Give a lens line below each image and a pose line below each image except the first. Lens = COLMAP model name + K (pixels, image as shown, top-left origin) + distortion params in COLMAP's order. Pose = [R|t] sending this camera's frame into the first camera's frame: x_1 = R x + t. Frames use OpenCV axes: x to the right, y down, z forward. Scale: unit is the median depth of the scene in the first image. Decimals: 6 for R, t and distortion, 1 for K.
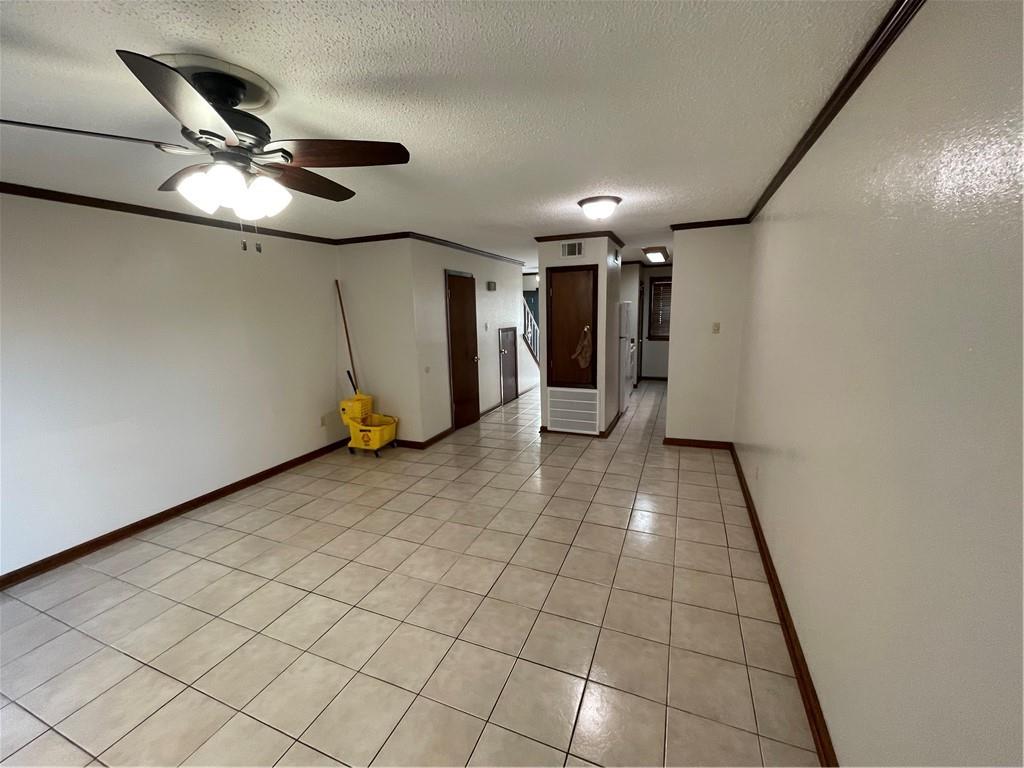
lens RADIAL K [[414.0, 0, 512.0], [0, 414.0, 384.0], [0, 0, 1]] dist [-0.000954, -0.000066]
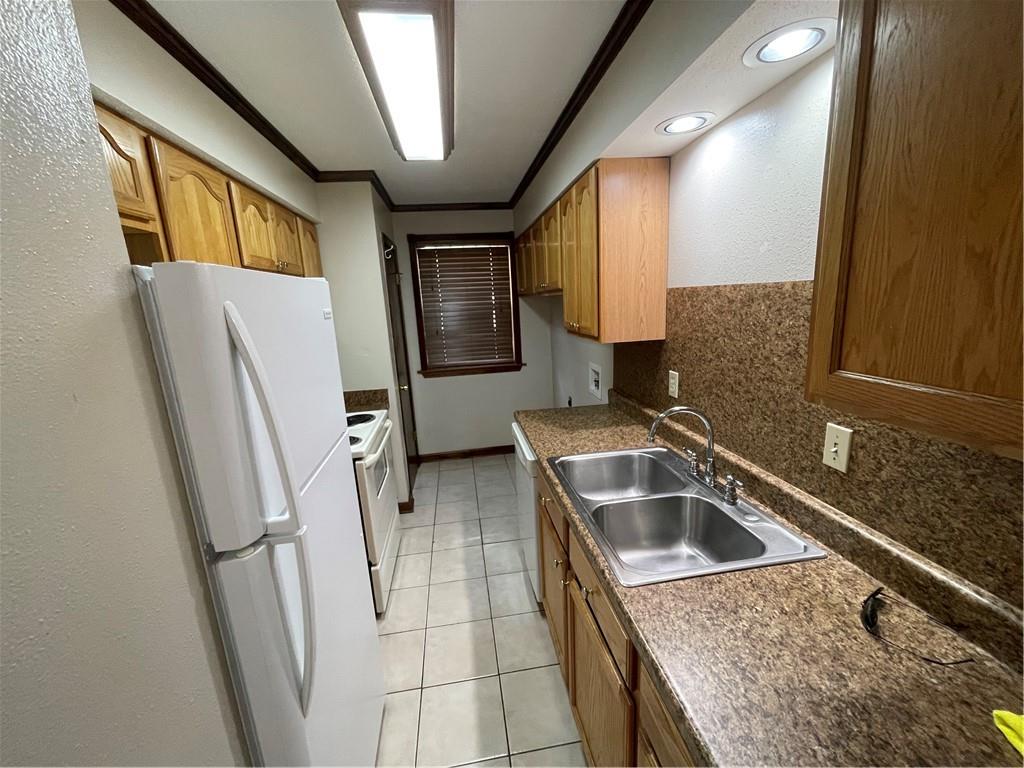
lens RADIAL K [[414.0, 0, 512.0], [0, 414.0, 384.0], [0, 0, 1]] dist [-0.000954, -0.000066]
pose [[0.859895, -0.120674, 0.496002, 0.242822], [0.118365, 0.992309, 0.036217, -0.133249], [-0.496558, 0.027566, 0.867566, 0.724462]]
